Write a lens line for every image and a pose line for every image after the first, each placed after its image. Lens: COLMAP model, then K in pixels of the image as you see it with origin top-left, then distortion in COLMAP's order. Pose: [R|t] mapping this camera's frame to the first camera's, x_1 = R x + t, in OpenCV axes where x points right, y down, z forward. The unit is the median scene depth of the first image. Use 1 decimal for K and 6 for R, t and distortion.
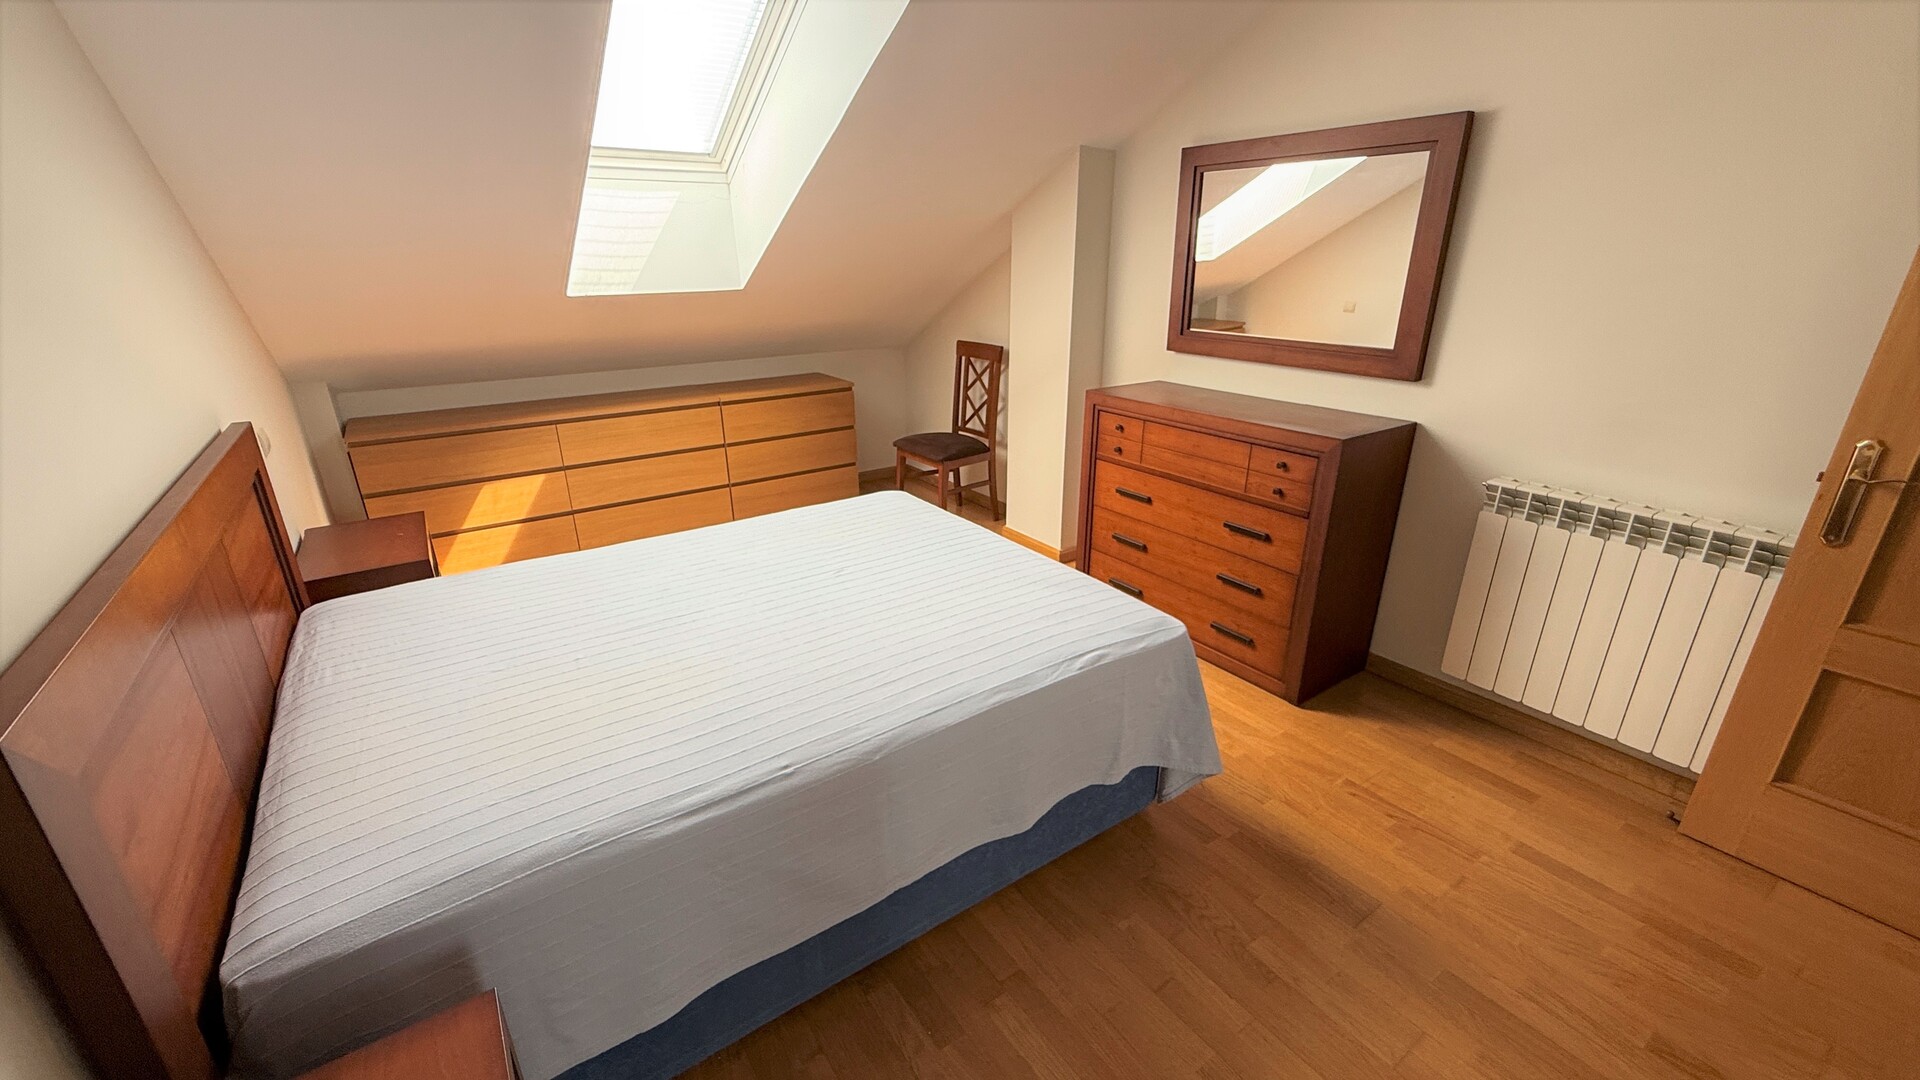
lens RADIAL K [[761.1, 0, 953.4], [0, 761.1, 540.9], [0, 0, 1]] dist [0.000590, -0.000281]
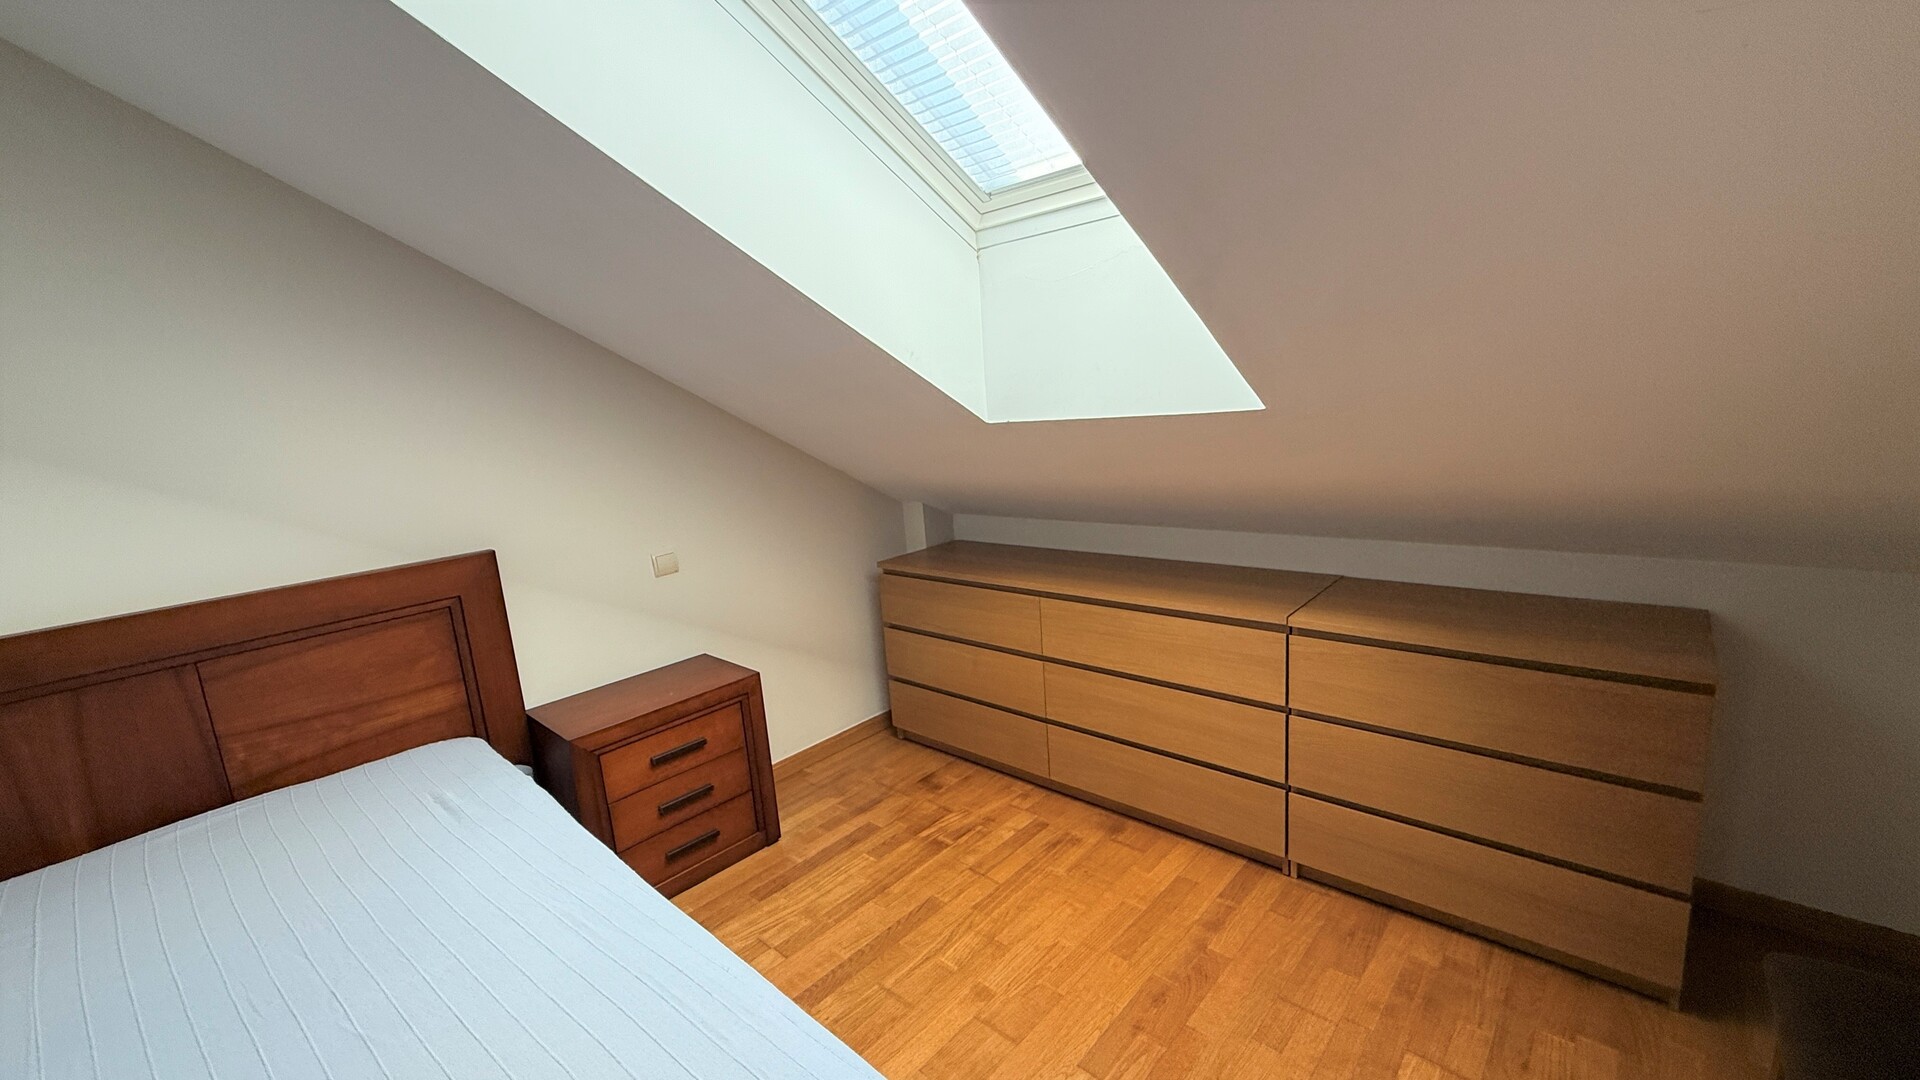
lens RADIAL K [[770.6, 0, 960.0], [0, 770.6, 540.0], [0, 0, 1]] dist [0.001526, 0.000024]
pose [[0.230379, 0.166249, -0.958794, 0.135143], [-0.278033, 0.955470, 0.098867, -0.269225], [0.932536, 0.243800, 0.266343, 0.783538]]
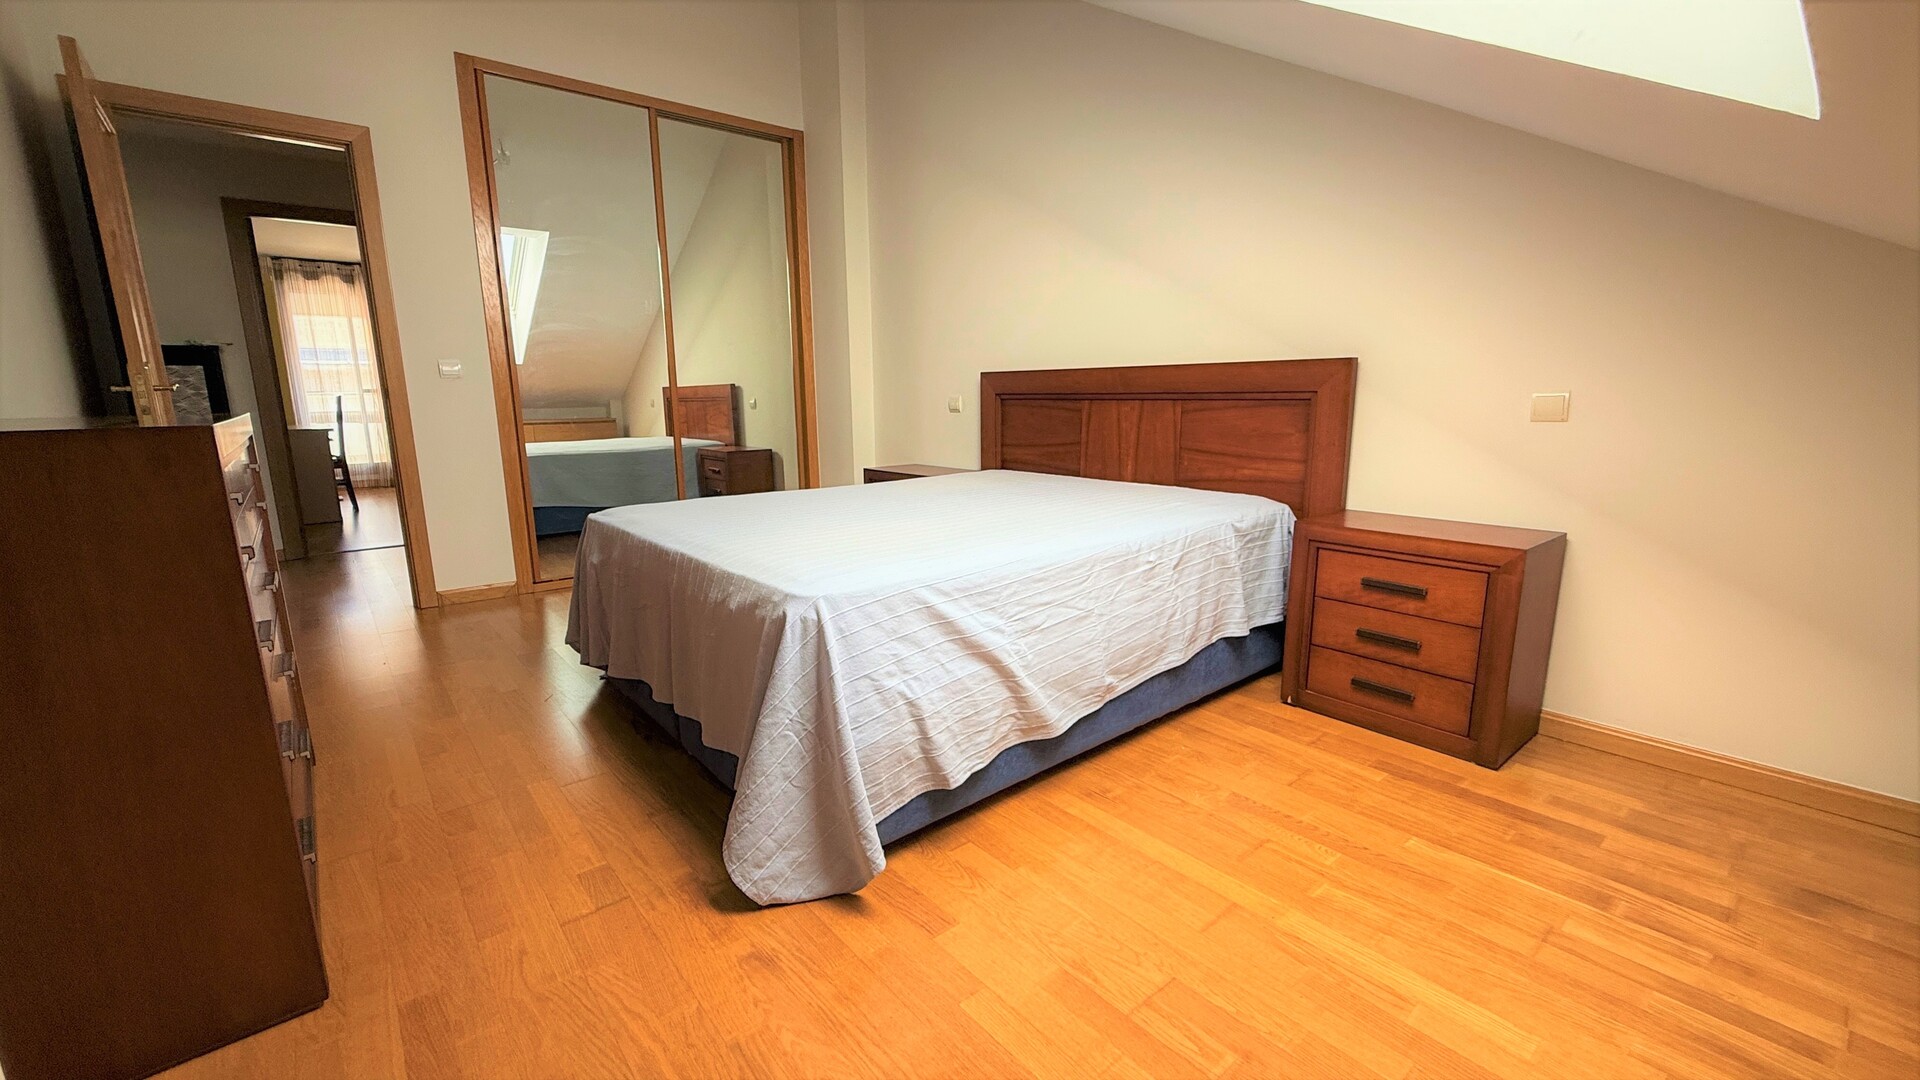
lens RADIAL K [[756.5, 0, 959.6], [0, 756.5, 543.5], [0, 0, 1]] dist [-0.001168, -0.000020]
pose [[-0.995390, 0.027706, -0.091821, -0.118315], [-0.025154, 0.848441, 0.528692, -0.310096], [0.092552, 0.528564, -0.843833, 1.249122]]
